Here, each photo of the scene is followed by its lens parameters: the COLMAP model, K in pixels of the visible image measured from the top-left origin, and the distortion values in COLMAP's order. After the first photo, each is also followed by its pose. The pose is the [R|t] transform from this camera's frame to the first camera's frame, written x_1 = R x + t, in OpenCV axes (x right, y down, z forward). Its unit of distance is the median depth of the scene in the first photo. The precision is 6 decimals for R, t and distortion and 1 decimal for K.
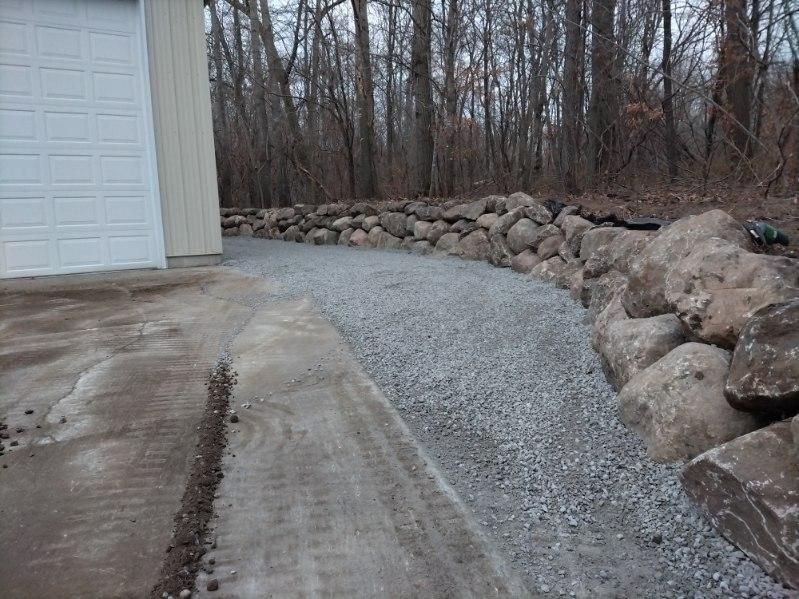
lens RADIAL K [[609.6, 0, 400.1], [0, 609.6, 304.0], [0, 0, 1]] dist [0.149349, -0.193835]
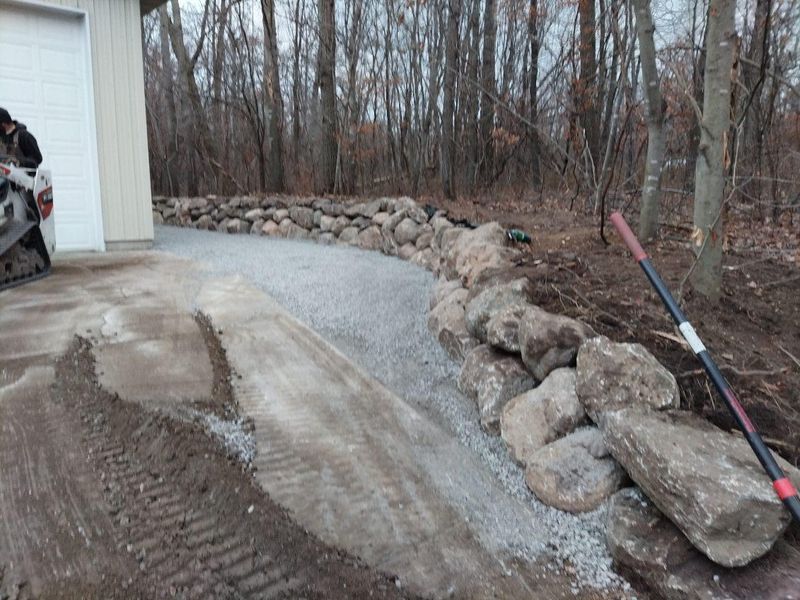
lens RADIAL K [[594.2, 0, 400.0], [0, 594.2, 300.0], [0, 0, 1]] dist [0.071470, -0.000792]
pose [[0.987245, 0.008422, 0.158984, -0.009569], [-0.009880, 0.999916, 0.008381, 0.020452], [-0.158900, -0.009845, 0.987246, -0.216779]]
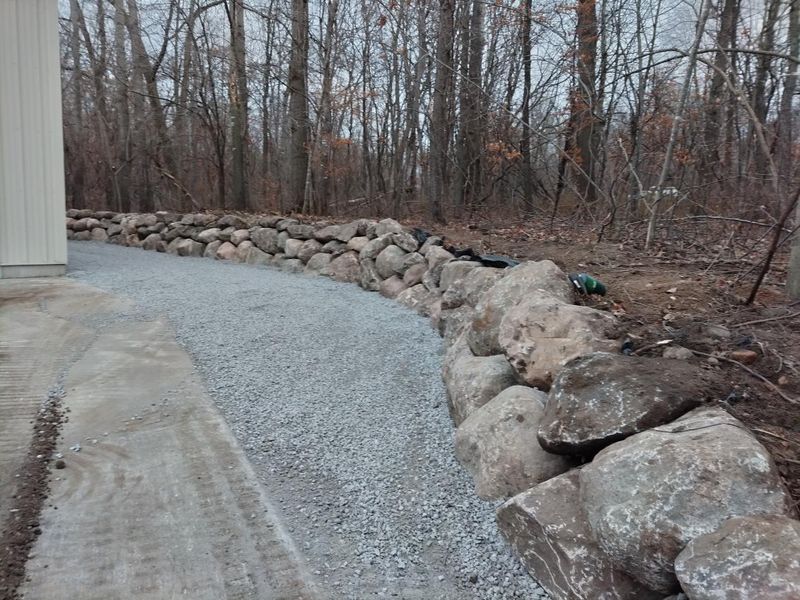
lens RADIAL K [[610.4, 0, 400.6], [0, 610.4, 304.5], [0, 0, 1]] dist [0.149349, -0.193835]
pose [[0.978612, 0.031302, 0.203319, 0.009064], [-0.026578, 0.999311, -0.025926, -0.012044], [-0.203990, 0.019967, 0.978769, -0.007910]]
